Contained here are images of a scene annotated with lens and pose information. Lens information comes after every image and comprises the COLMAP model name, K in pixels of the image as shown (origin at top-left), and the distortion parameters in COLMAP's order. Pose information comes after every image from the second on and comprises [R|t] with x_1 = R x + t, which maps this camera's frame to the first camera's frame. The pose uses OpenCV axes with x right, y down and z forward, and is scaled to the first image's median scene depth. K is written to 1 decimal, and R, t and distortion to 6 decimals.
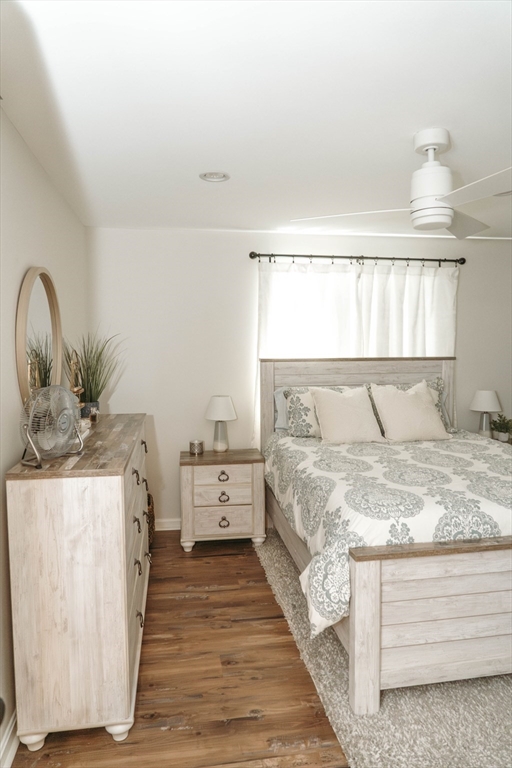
lens RADIAL K [[516.8, 0, 256.0], [0, 516.8, 384.0], [0, 0, 1]] dist [-0.015993, 0.000053]
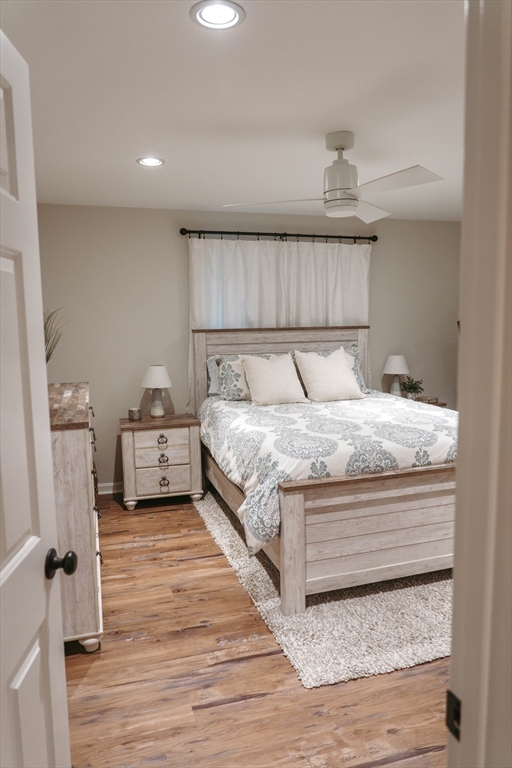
lens RADIAL K [[525.3, 0, 254.8], [0, 525.3, 380.4], [0, 0, 1]] dist [-0.017658, 0.001468]
pose [[0.990085, -0.026711, 0.137905, -0.027290], [0.020568, 0.998740, 0.045781, 0.013360], [-0.138954, -0.042491, 0.989387, -0.146556]]
